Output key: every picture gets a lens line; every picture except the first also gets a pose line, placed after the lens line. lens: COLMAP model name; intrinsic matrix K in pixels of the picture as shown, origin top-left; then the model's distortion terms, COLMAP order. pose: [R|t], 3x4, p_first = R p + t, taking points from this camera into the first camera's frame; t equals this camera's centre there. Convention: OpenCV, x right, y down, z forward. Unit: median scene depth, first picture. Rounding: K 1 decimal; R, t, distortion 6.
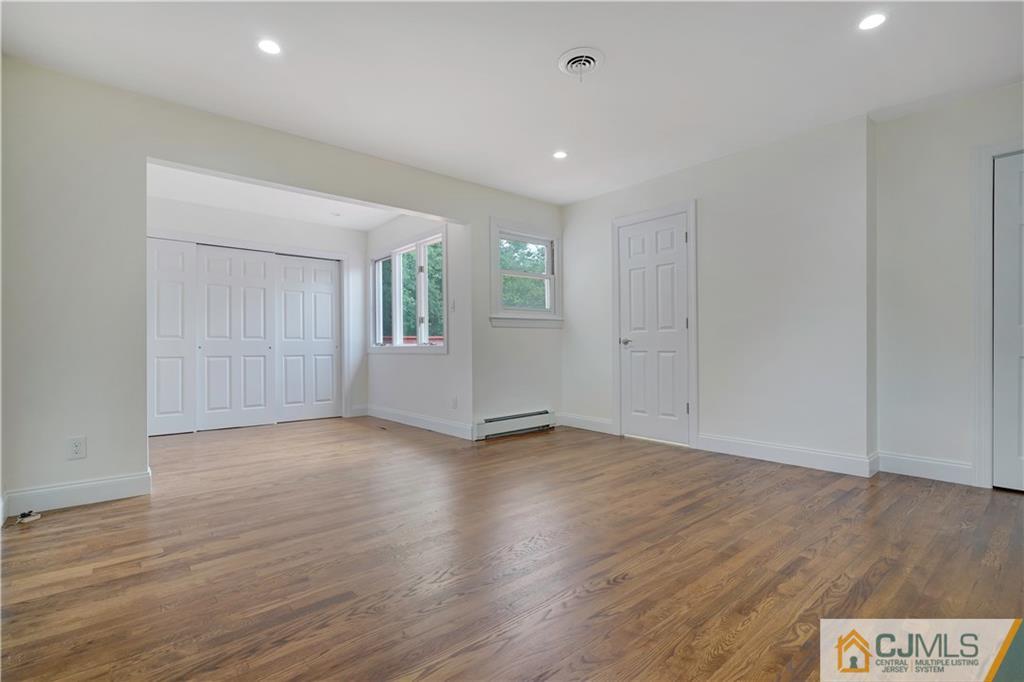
lens RADIAL K [[469.6, 0, 510.2], [0, 469.6, 343.5], [0, 0, 1]] dist [-0.004339, 0.000737]
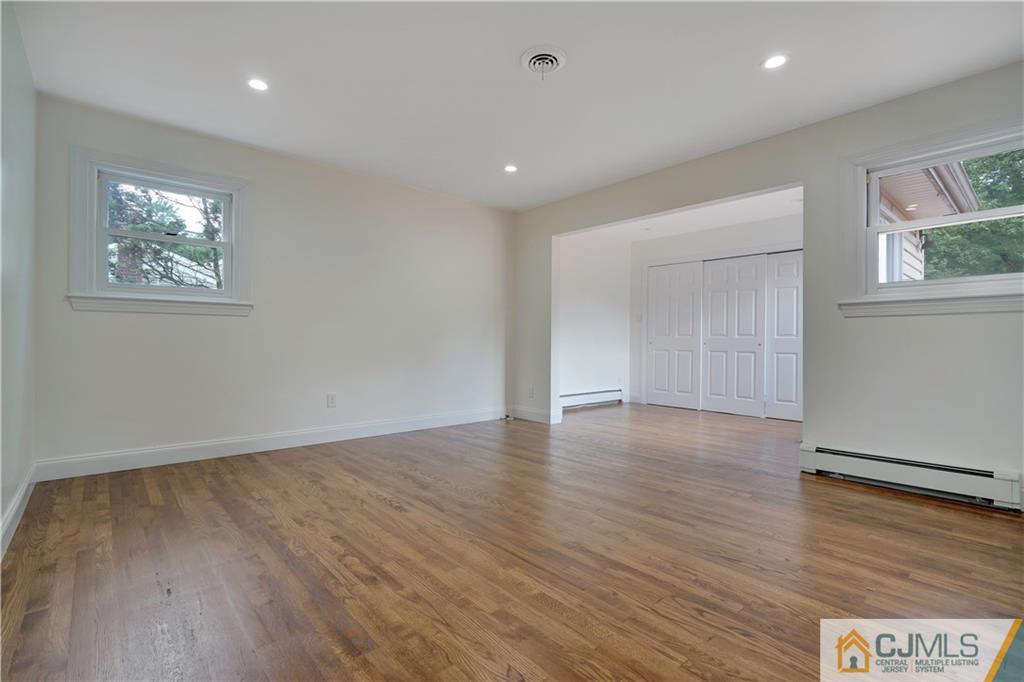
lens RADIAL K [[469.6, 0, 513.1], [0, 469.6, 340.6], [0, 0, 1]] dist [-0.004339, 0.000737]
pose [[0.027764, 0.002487, -0.999611, 1.333959], [-0.002582, 0.999994, 0.002416, -0.003676], [0.999611, 0.002514, 0.027771, 1.052179]]
